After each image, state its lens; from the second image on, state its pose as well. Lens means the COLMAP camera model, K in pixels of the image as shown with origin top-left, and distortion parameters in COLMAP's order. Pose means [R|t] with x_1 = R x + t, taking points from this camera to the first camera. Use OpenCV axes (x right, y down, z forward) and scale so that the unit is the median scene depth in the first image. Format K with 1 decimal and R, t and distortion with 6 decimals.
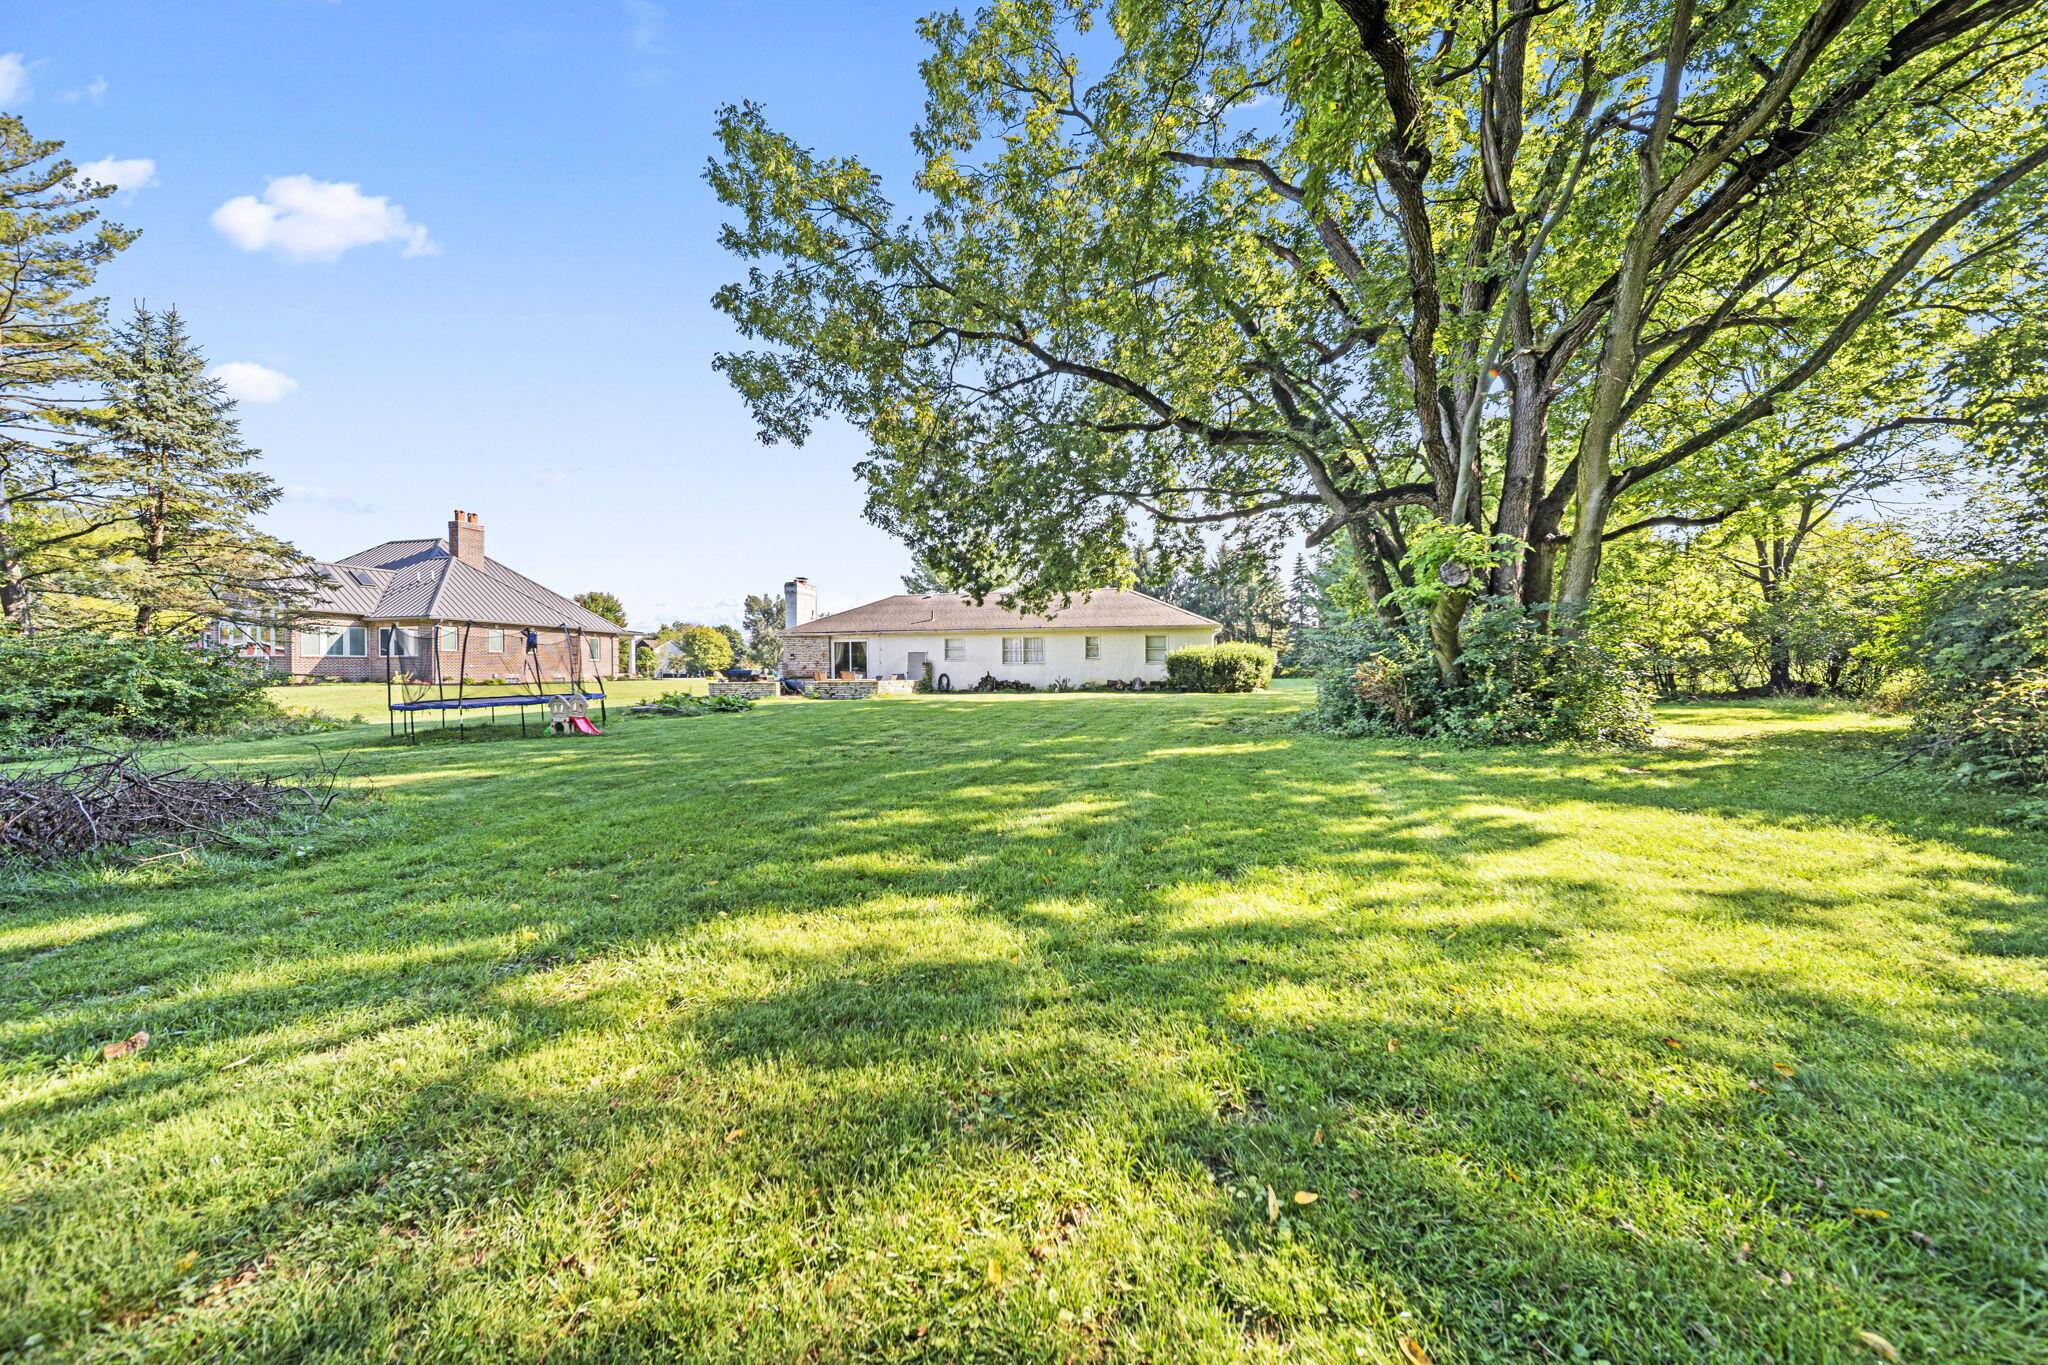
lens RADIAL K [[719.1, 0, 1027.7], [0, 719.1, 677.3], [0, 0, 1]] dist [-0.000121, 0.000029]
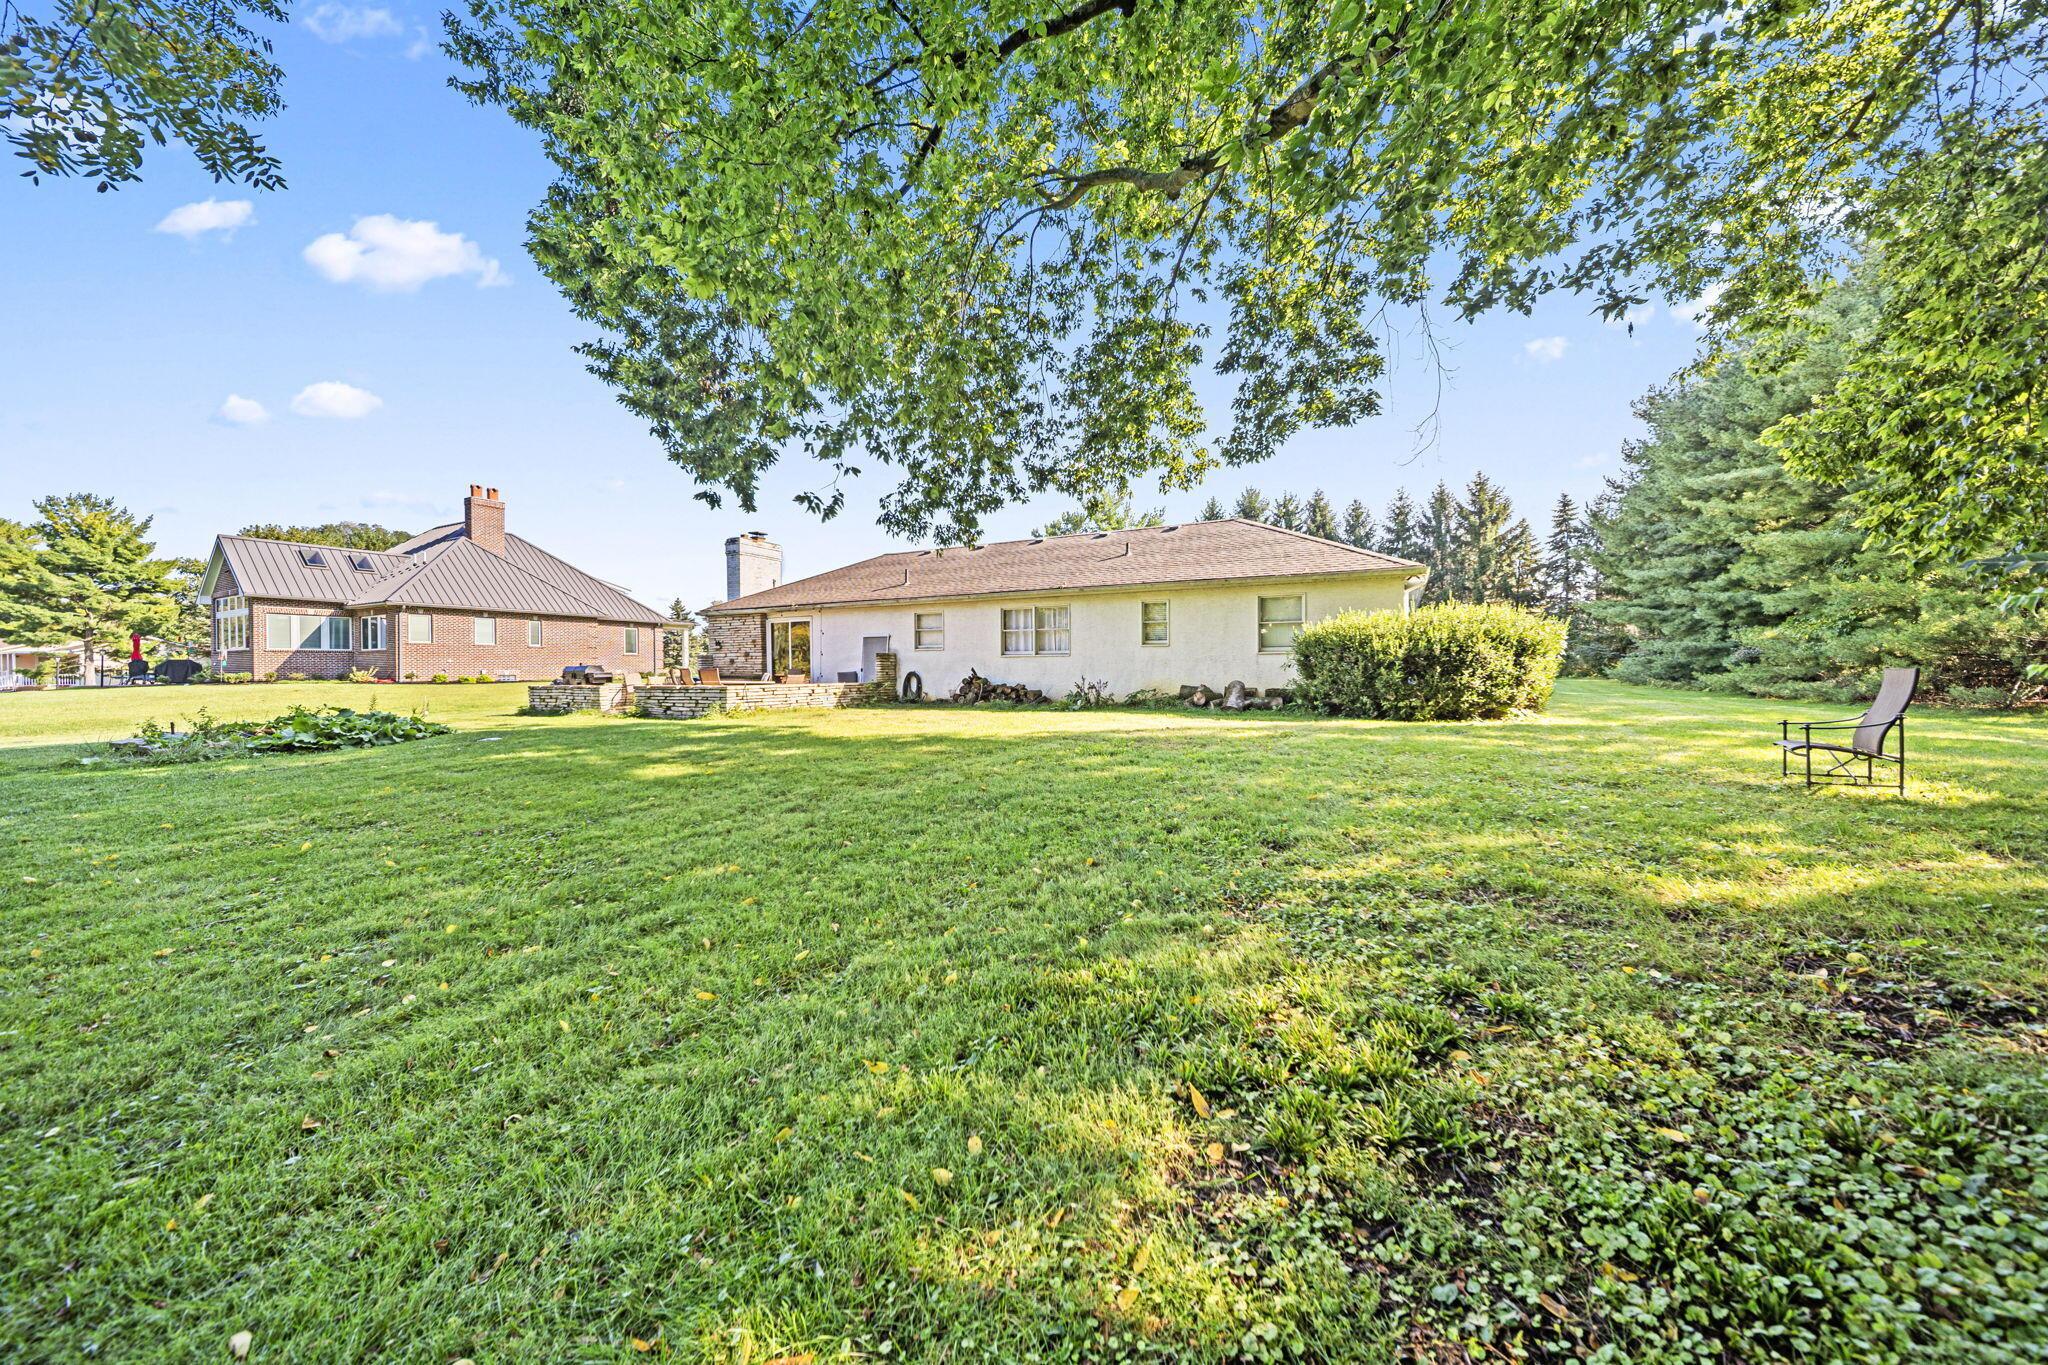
lens RADIAL K [[719.1, 0, 1029.7], [0, 719.1, 678.0], [0, 0, 1]] dist [-0.000121, 0.000029]
pose [[0.967576, 0.004610, -0.252538, 0.134038], [-0.002730, 0.999966, 0.007795, -0.005423], [0.252565, -0.006853, 0.967556, 0.470844]]
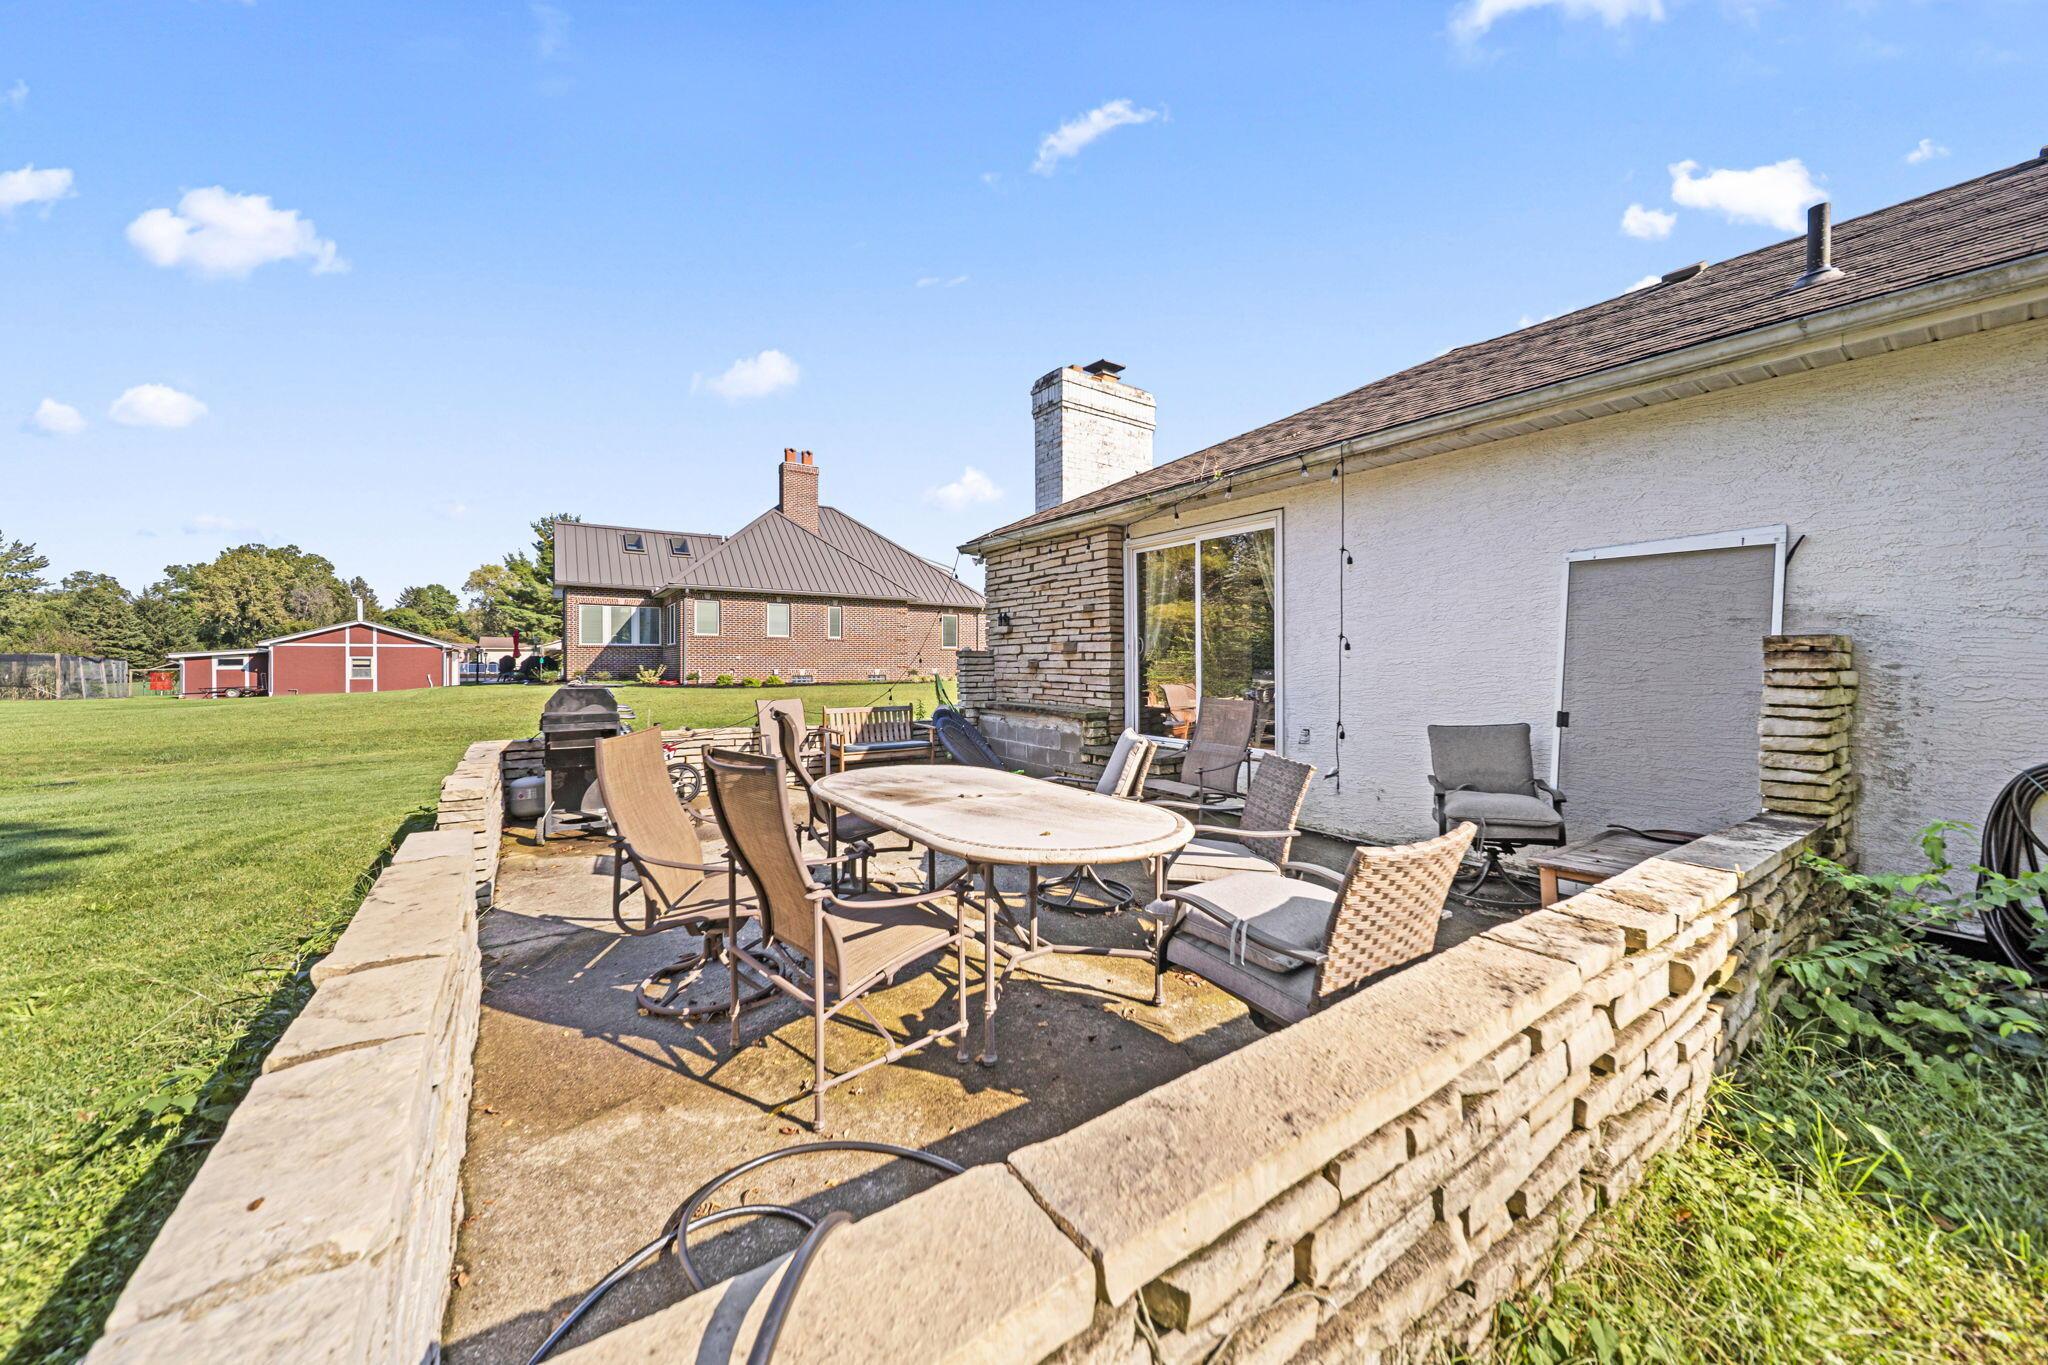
lens RADIAL K [[719.1, 0, 1031.3], [0, 719.1, 671.9], [0, 0, 1]] dist [-0.000121, 0.000029]
pose [[0.754689, 0.013603, -0.655942, -0.164670], [-0.007038, 0.999895, 0.012639, -0.017060], [0.656045, -0.004922, 0.754706, 0.893748]]
